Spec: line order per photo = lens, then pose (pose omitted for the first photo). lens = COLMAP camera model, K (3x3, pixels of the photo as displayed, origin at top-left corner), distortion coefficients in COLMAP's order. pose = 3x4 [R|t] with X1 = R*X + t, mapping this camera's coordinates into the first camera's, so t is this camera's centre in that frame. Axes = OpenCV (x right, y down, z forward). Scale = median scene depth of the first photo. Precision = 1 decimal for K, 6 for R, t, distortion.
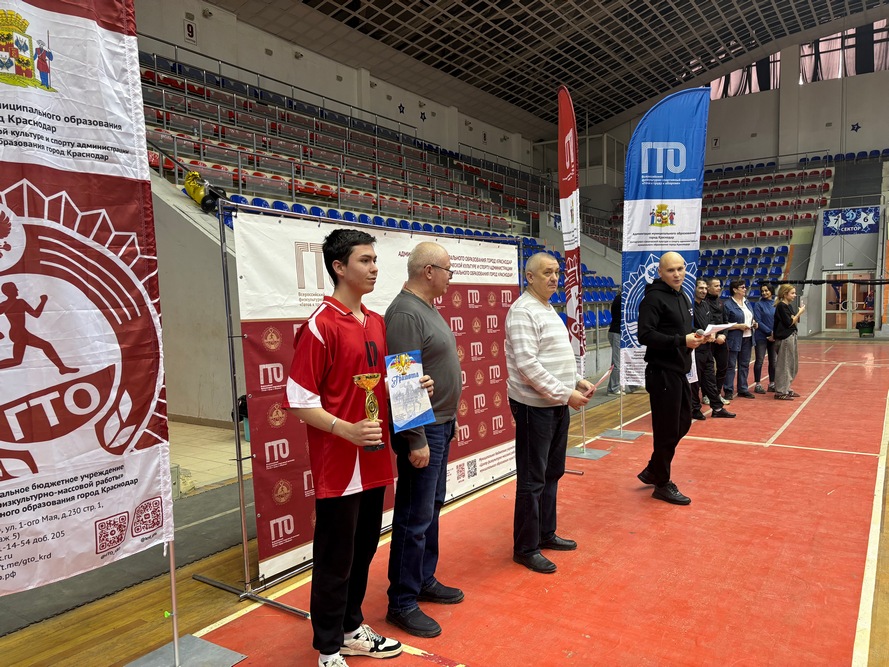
lens RADIAL K [[691.0, 0, 444.5], [0, 691.0, 333.5], [0, 0, 1]] dist [0.025897, 0.000133]
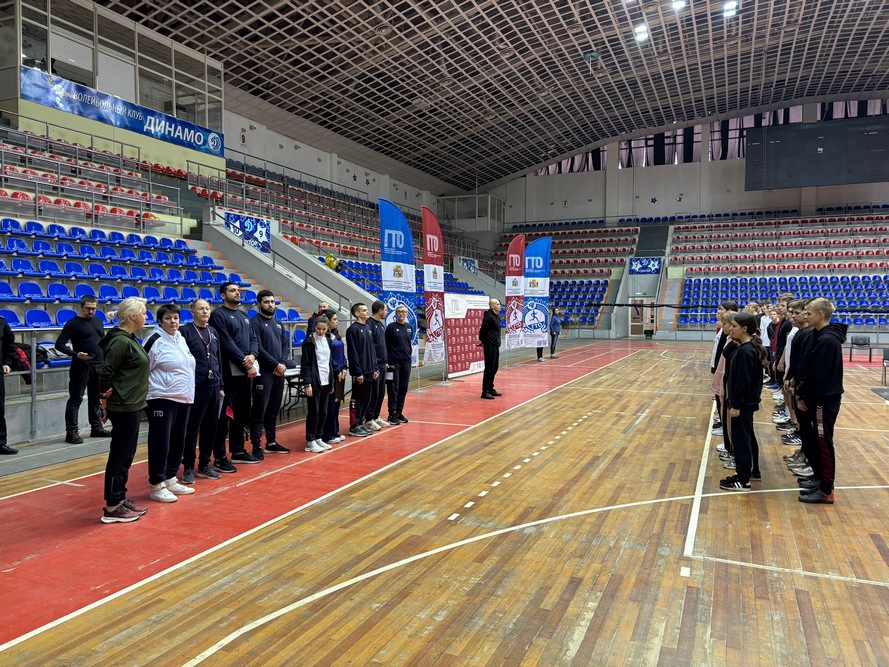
lens RADIAL K [[673.9, 0, 444.5], [0, 673.9, 333.5], [0, 0, 1]] dist [0.093288, -0.114076]
pose [[0.982717, 0.010242, 0.184830, -0.121478], [-0.007241, 0.999831, -0.016902, 0.016776], [-0.184972, 0.015272, 0.982625, -0.360597]]
